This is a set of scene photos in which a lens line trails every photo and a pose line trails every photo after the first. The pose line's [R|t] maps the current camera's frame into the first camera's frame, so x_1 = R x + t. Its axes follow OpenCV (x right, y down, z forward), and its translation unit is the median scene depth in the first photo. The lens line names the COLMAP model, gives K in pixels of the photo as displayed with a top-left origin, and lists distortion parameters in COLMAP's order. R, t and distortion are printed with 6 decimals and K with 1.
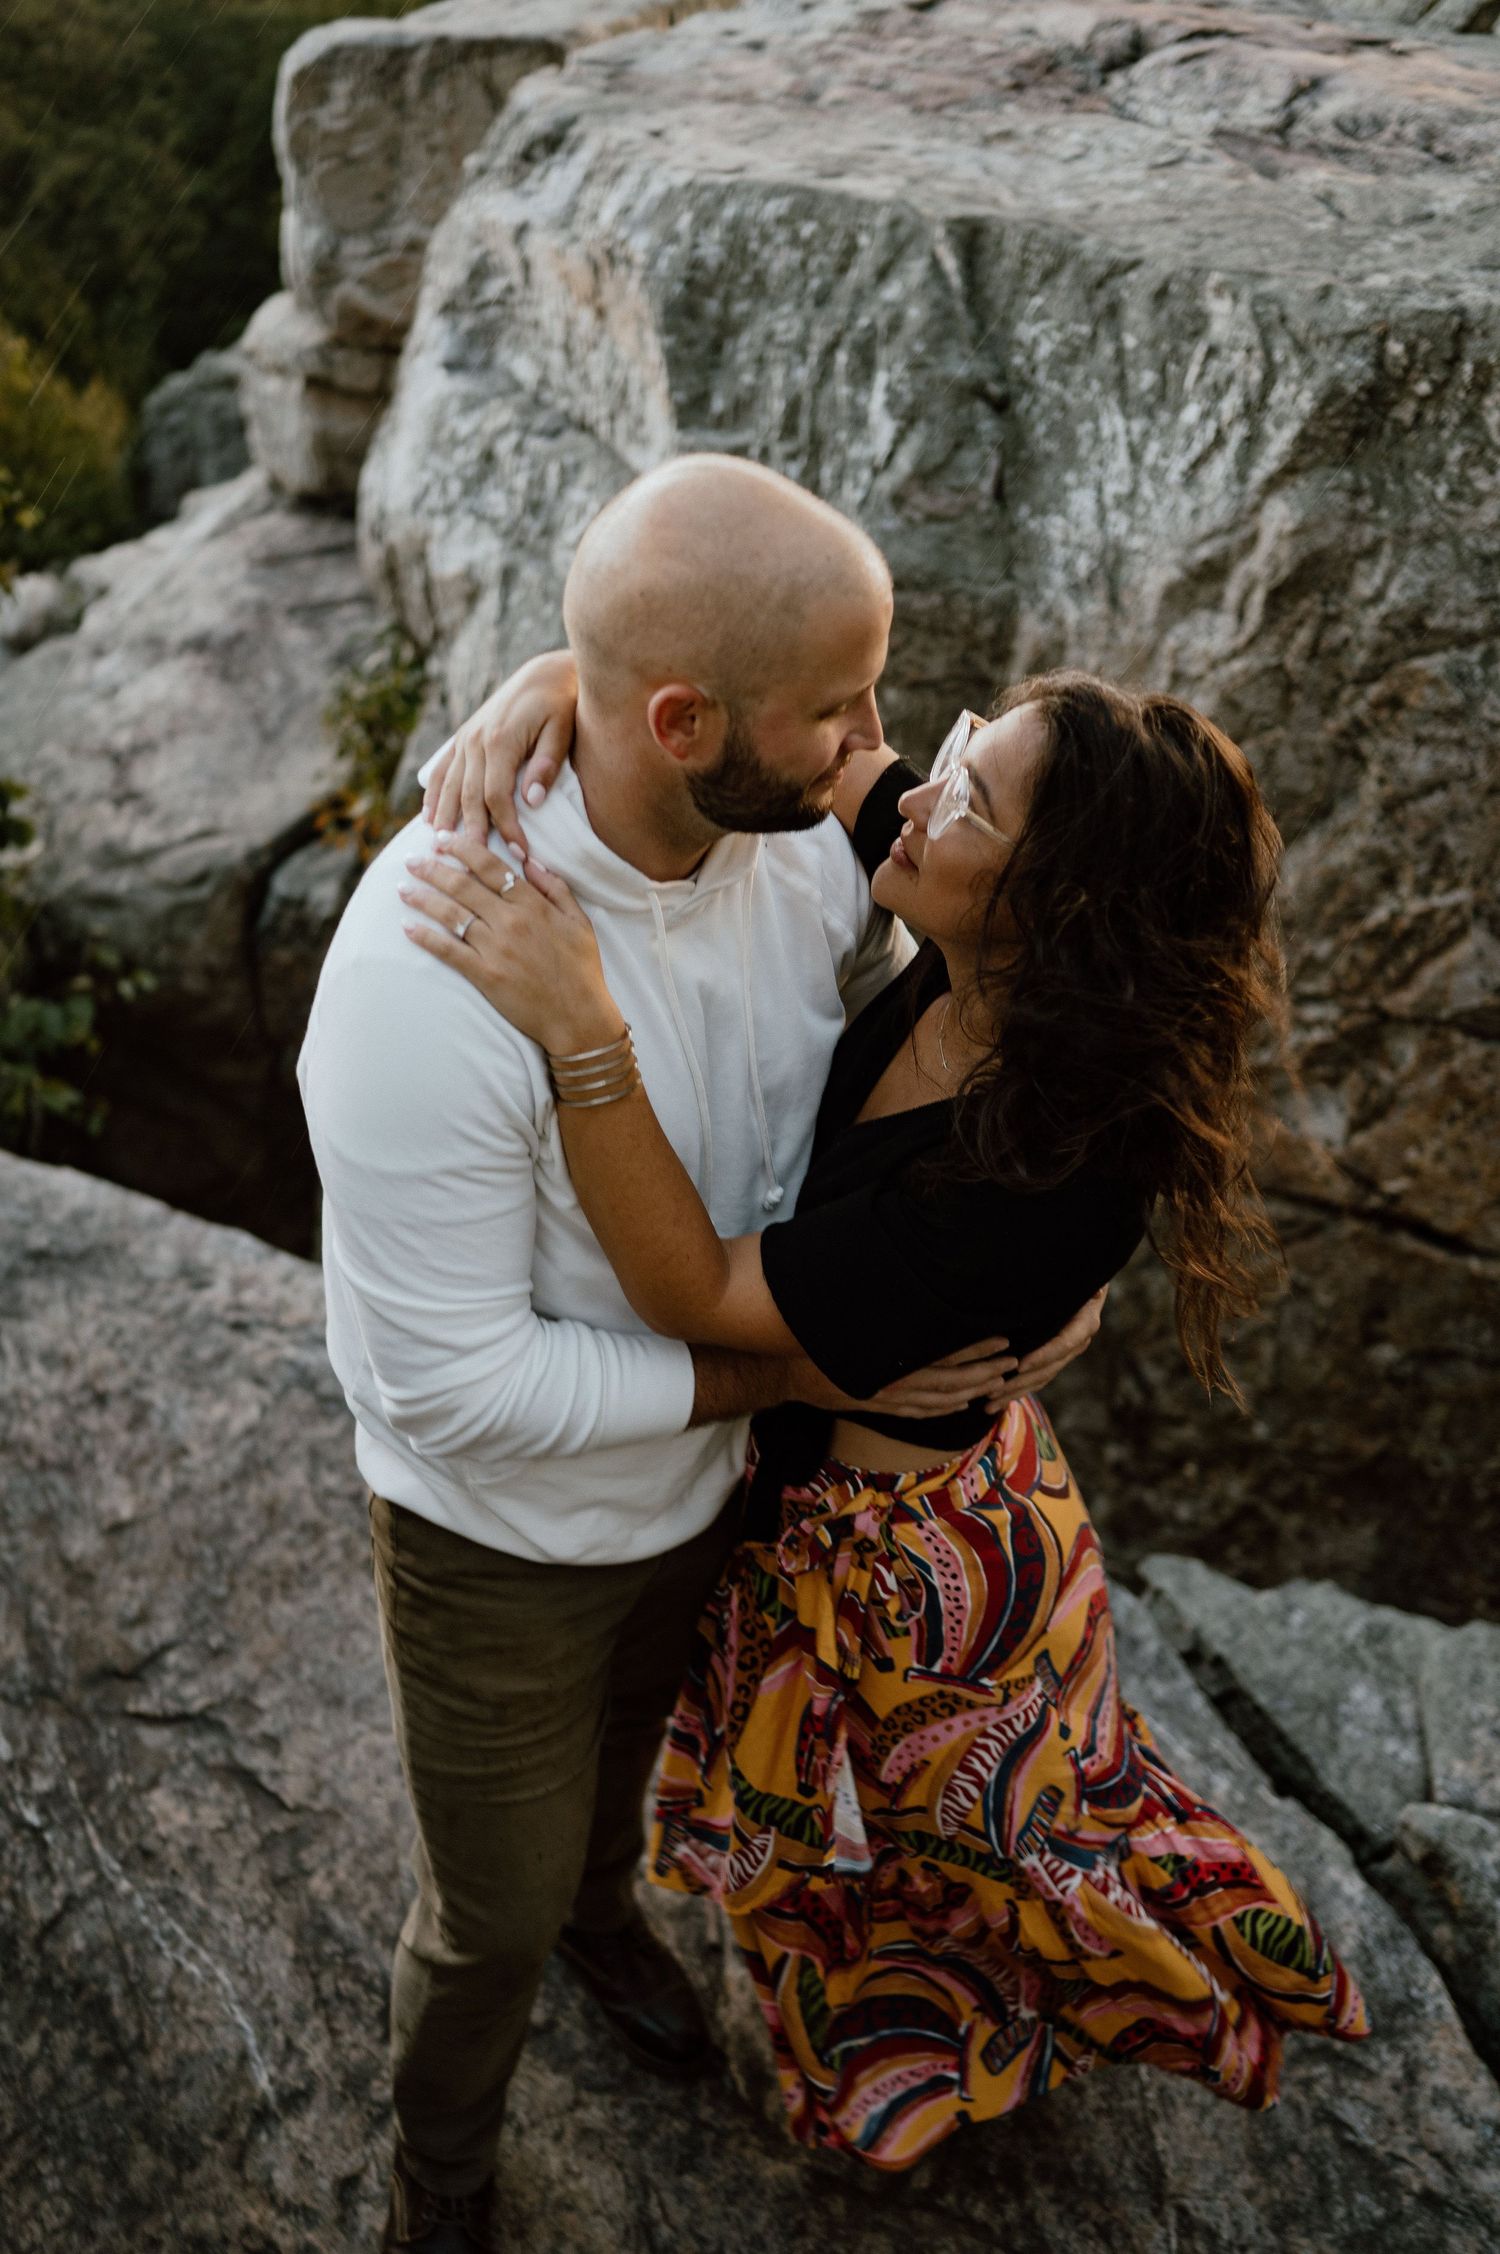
lens RADIAL K [[2137.1, 0, 738.6], [0, 2137.1, 1124.4], [0, 0, 1]] dist [-0.004949, 0.011058]
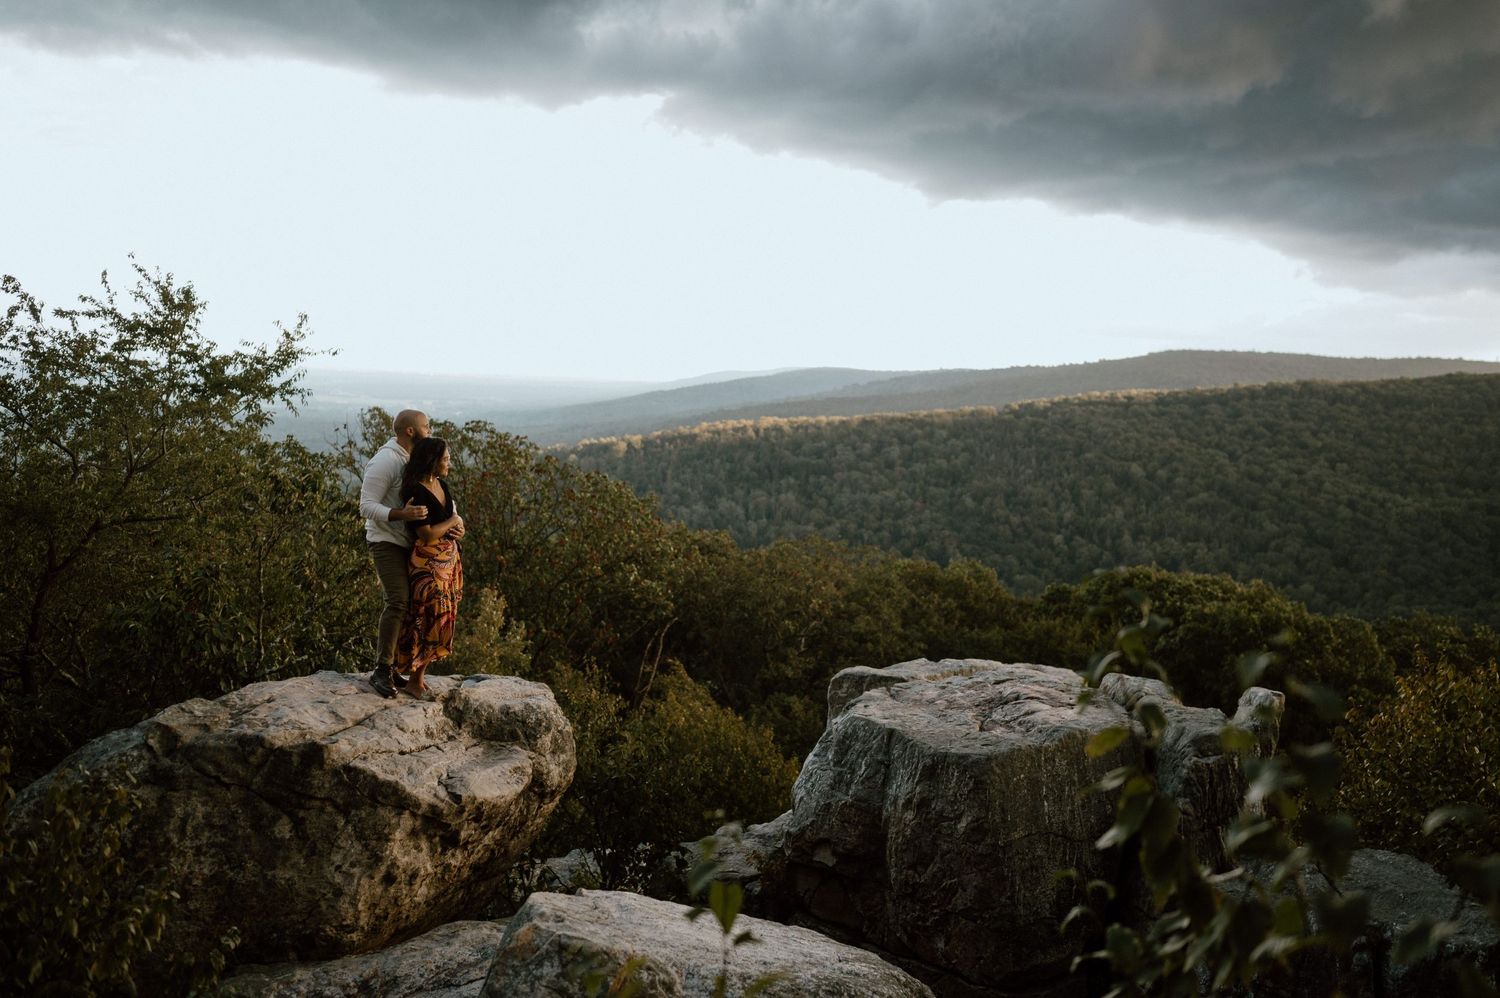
lens RADIAL K [[1434.3, 0, 750.0], [0, 1434.3, 499.0], [0, 0, 1]] dist [-0.002307, 0.007497]
pose [[0.919795, 0.052418, -0.388883, 1.039334], [-0.253343, 0.836137, -0.486510, 0.773969], [0.299657, 0.546010, 0.782354, -1.854865]]
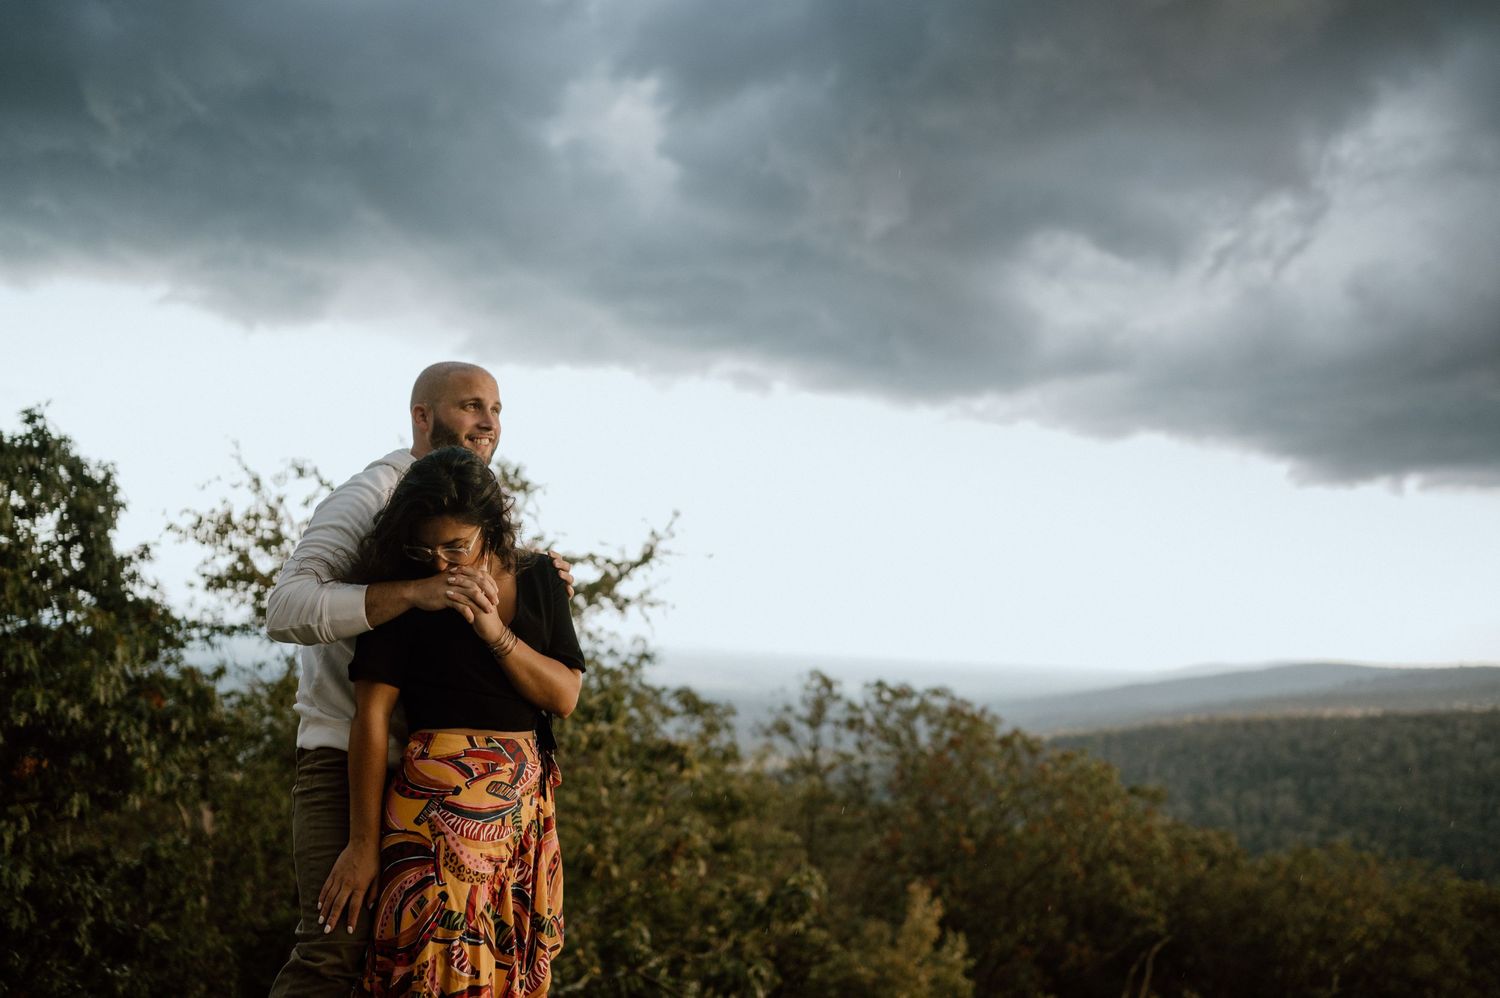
lens RADIAL K [[1422.2, 0, 752.1], [0, 1422.2, 495.7], [0, 0, 1]] dist [-0.004949, 0.011058]
pose [[0.744797, -0.045493, -0.665738, 0.150002], [-0.431941, 0.727590, -0.532954, -0.043094], [0.508630, 0.684502, 0.522257, -0.355135]]
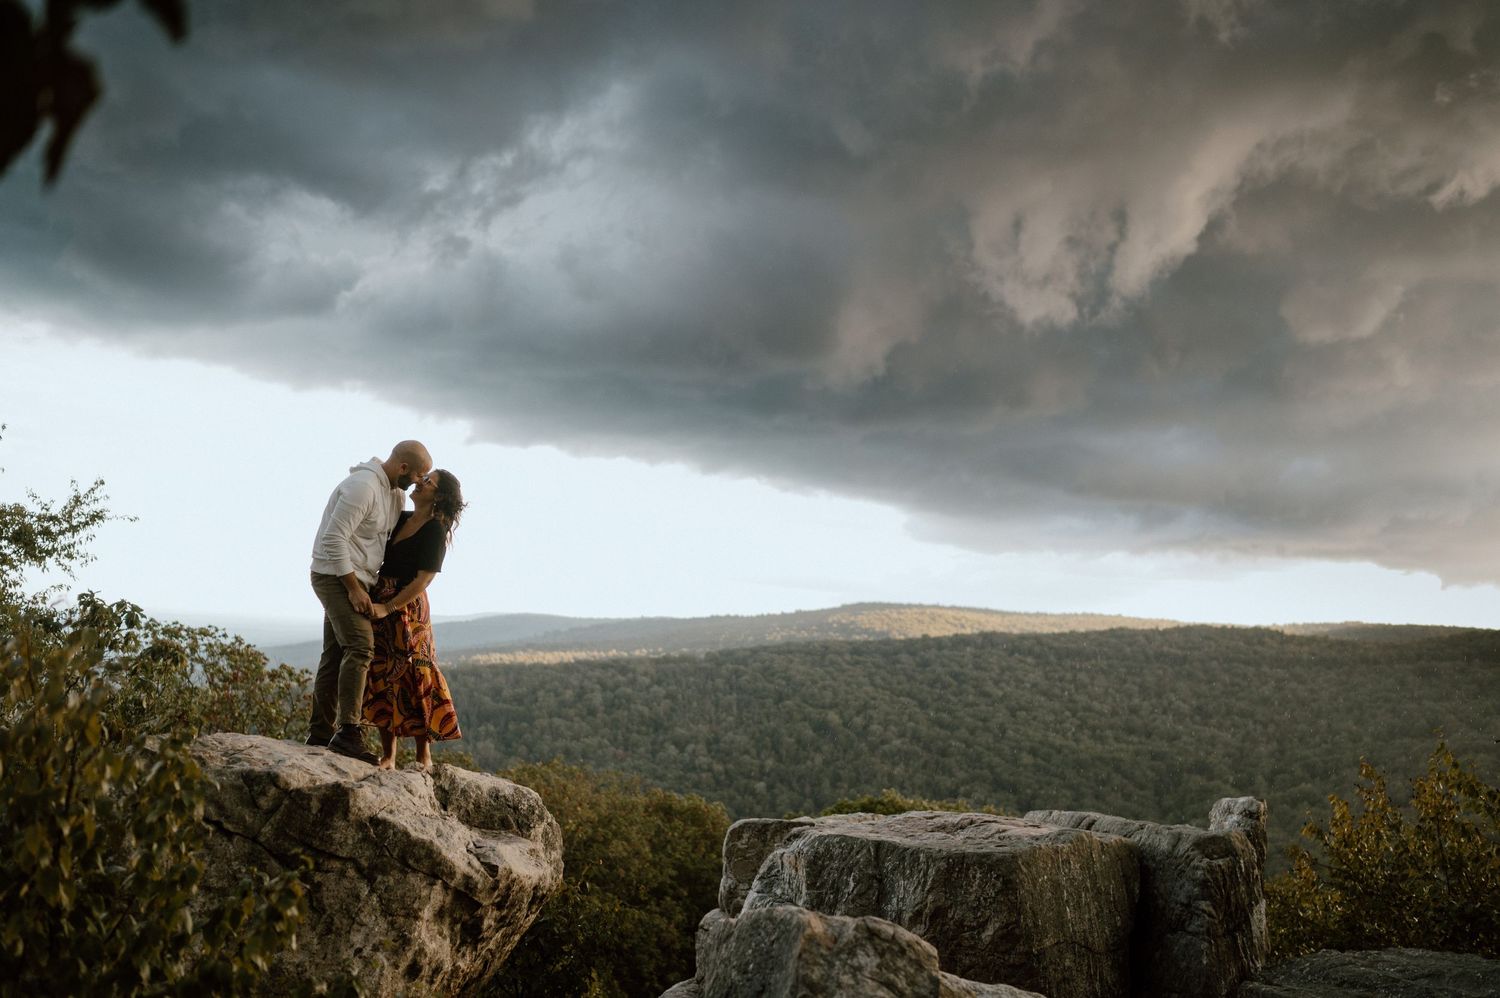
lens RADIAL K [[1434.1, 0, 756.2], [0, 1434.1, 502.0], [0, 0, 1]] dist [-0.005818, 0.019265]
pose [[0.981297, 0.017543, -0.191700, 0.411088], [-0.142696, 0.734698, -0.663216, 1.006651], [0.129206, 0.678167, 0.723461, -1.545533]]
